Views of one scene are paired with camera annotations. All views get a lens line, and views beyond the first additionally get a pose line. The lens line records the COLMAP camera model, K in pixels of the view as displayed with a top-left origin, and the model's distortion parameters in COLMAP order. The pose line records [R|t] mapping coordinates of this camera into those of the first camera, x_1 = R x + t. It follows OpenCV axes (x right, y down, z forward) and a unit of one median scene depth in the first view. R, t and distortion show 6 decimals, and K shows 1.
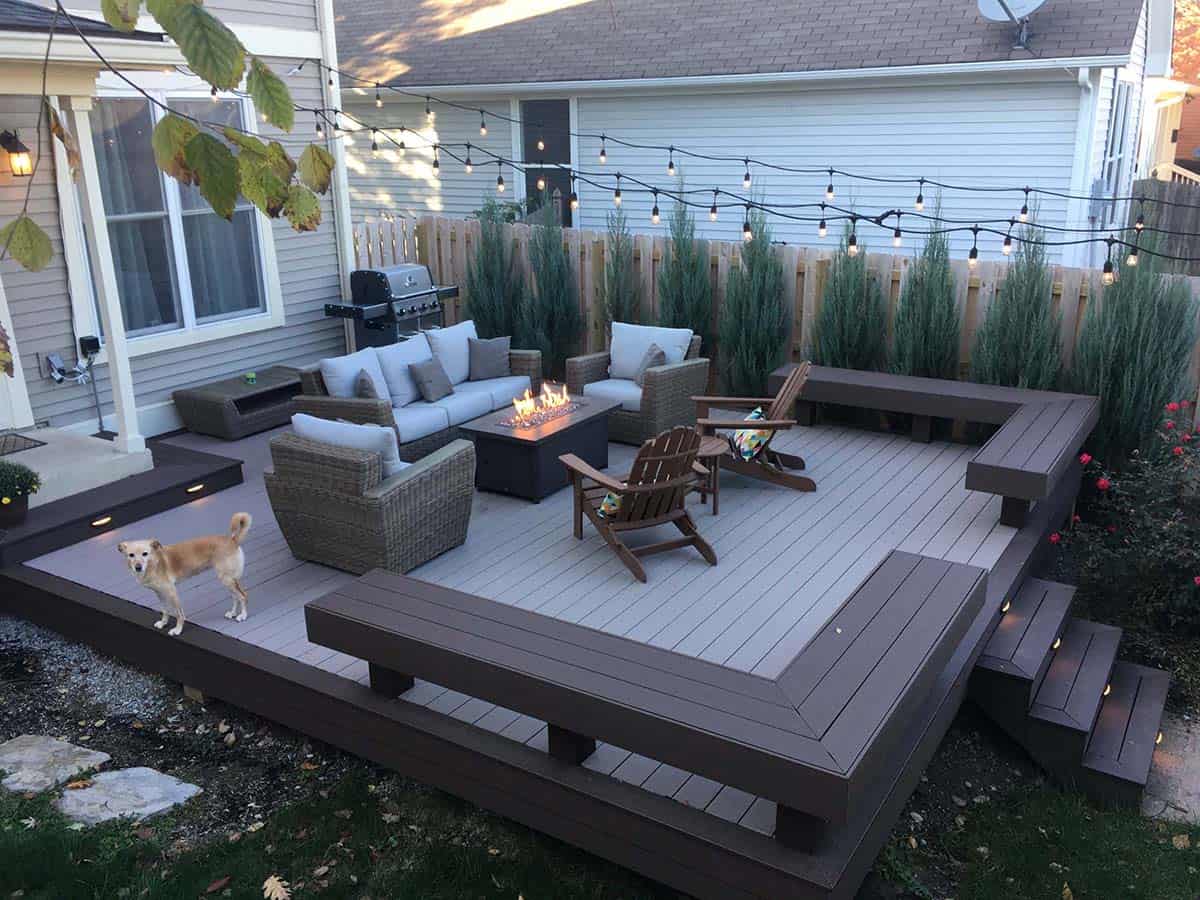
lens RADIAL K [[1032.1, 0, 598.4], [0, 1032.1, 449.7], [0, 0, 1]] dist [0.014256, -0.016272]
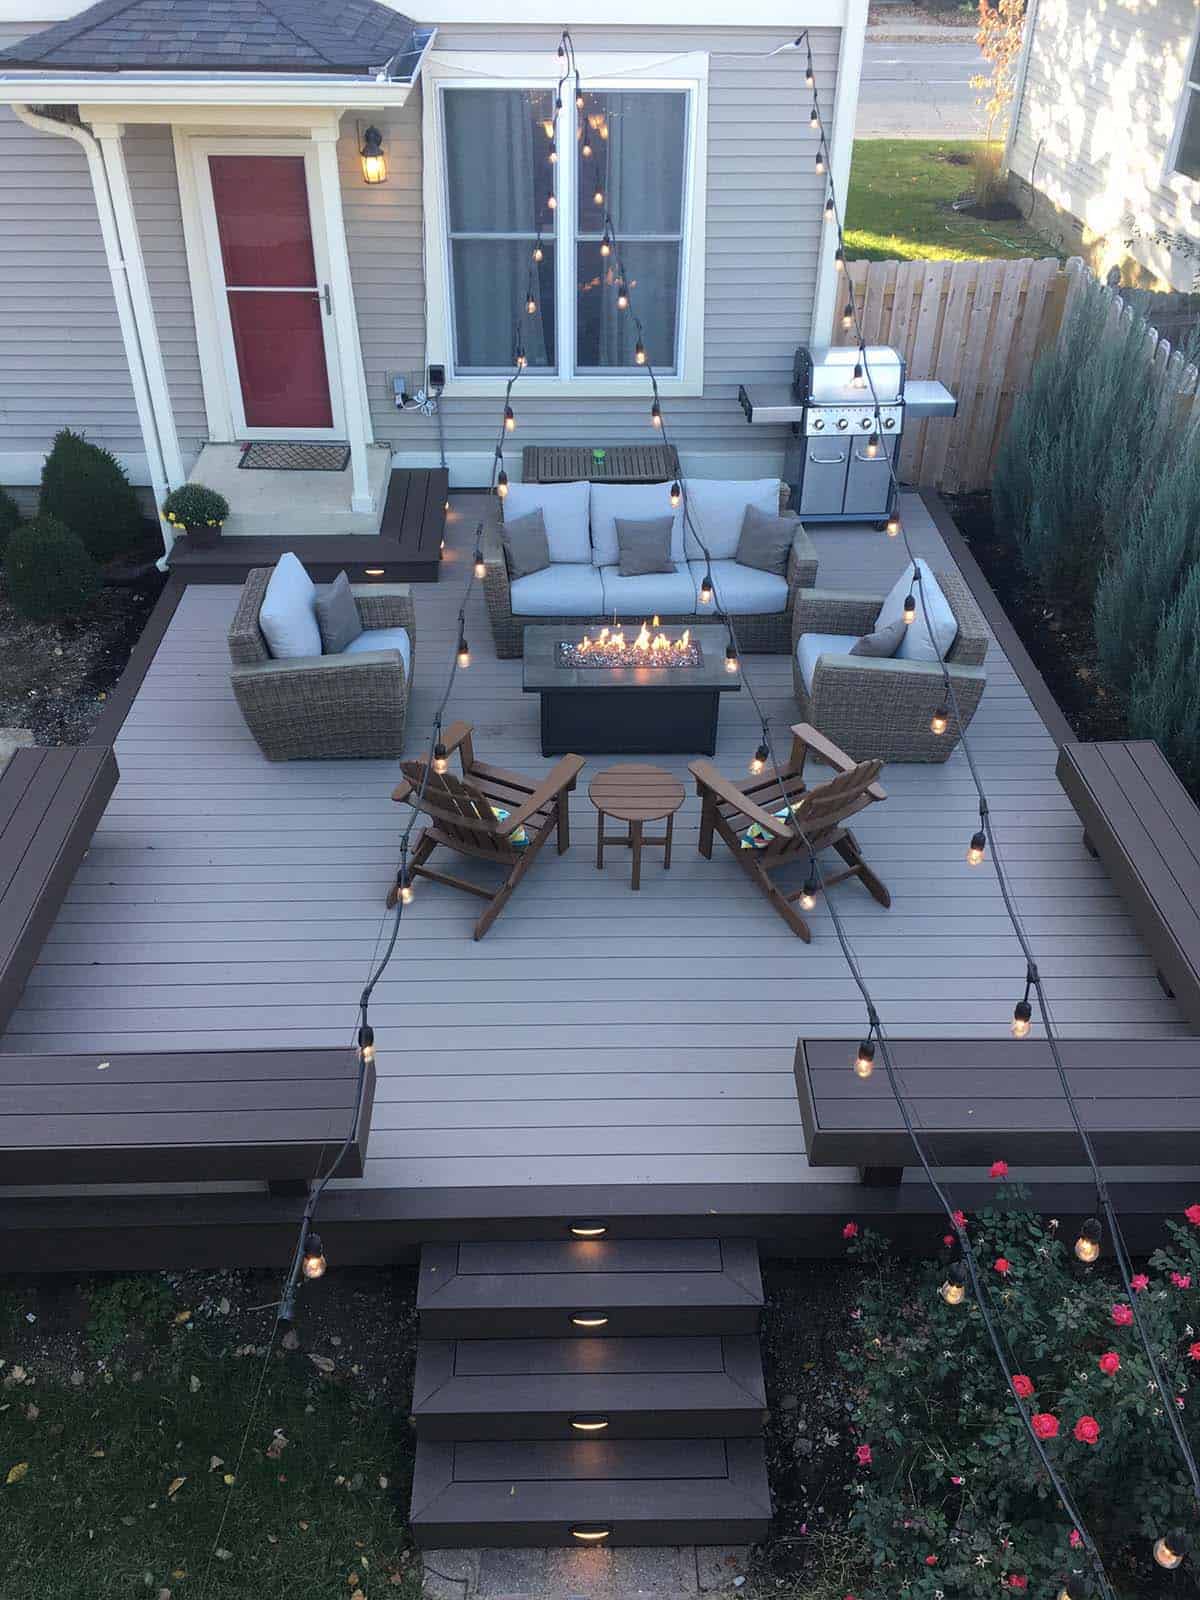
lens RADIAL K [[1376.1, 0, 597.1], [0, 1376.1, 803.8], [0, 0, 1]] dist [0.014256, -0.016272]
pose [[0.564989, 0.492386, -0.662075, 0.577519], [-0.263086, 0.868042, 0.421057, -0.315974], [0.782032, -0.063710, 0.619974, 0.316180]]
